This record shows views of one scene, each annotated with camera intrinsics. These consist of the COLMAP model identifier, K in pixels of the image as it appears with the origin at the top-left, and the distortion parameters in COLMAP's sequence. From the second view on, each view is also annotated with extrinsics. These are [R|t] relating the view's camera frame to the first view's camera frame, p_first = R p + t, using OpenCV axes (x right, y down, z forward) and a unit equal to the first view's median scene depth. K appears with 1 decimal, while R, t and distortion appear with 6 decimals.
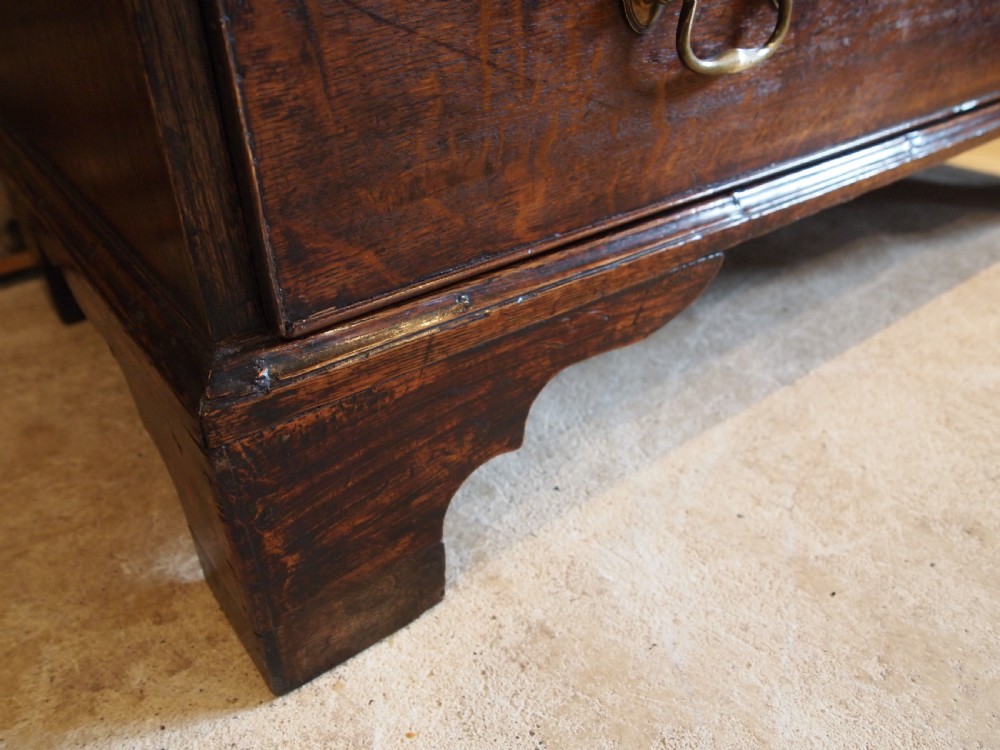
lens RADIAL K [[799.6, 0, 503.8], [0, 799.6, 377.2], [0, 0, 1]] dist [-0.042222, 0.000867]
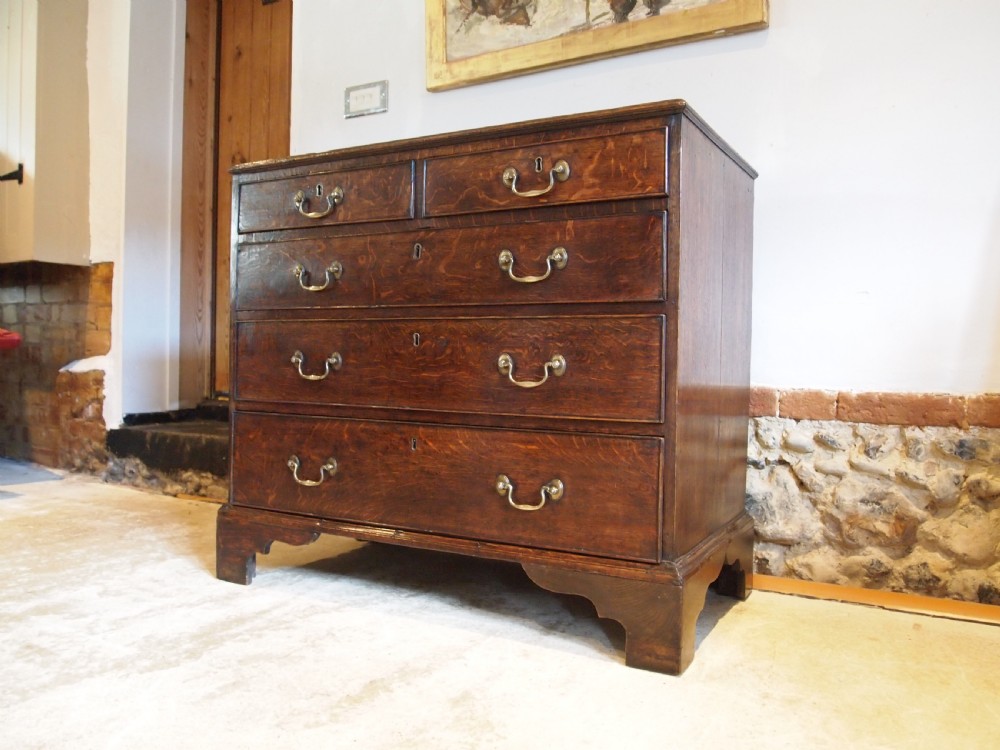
lens RADIAL K [[799.6, 0, 503.8], [0, 799.6, 377.2], [0, 0, 1]] dist [-0.042222, 0.000867]
pose [[0.393901, 0.032961, -0.918561, 5.227122], [-0.511041, 0.838507, -0.189058, -0.667866], [0.763989, 0.543893, 0.347134, -0.025364]]
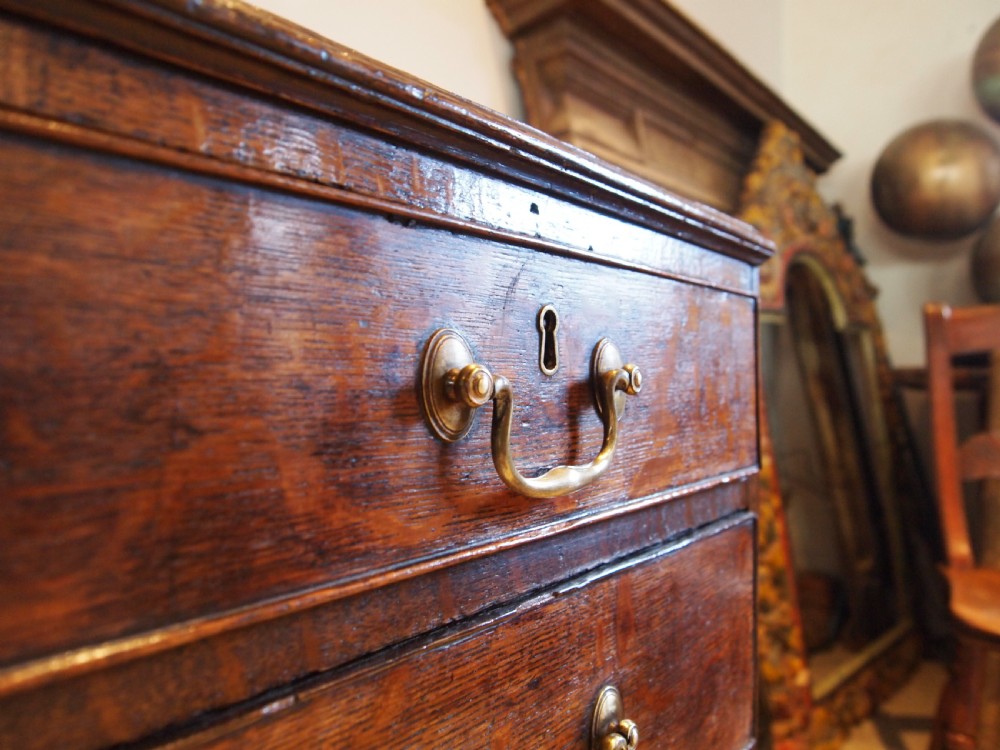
lens RADIAL K [[799.6, 0, 503.8], [0, 799.6, 377.2], [0, 0, 1]] dist [-0.042222, 0.000867]
pose [[0.960730, -0.001142, 0.277484, 1.179984], [0.151078, 0.840937, -0.519616, -1.966174], [-0.232753, 0.541132, 0.808085, 0.257326]]
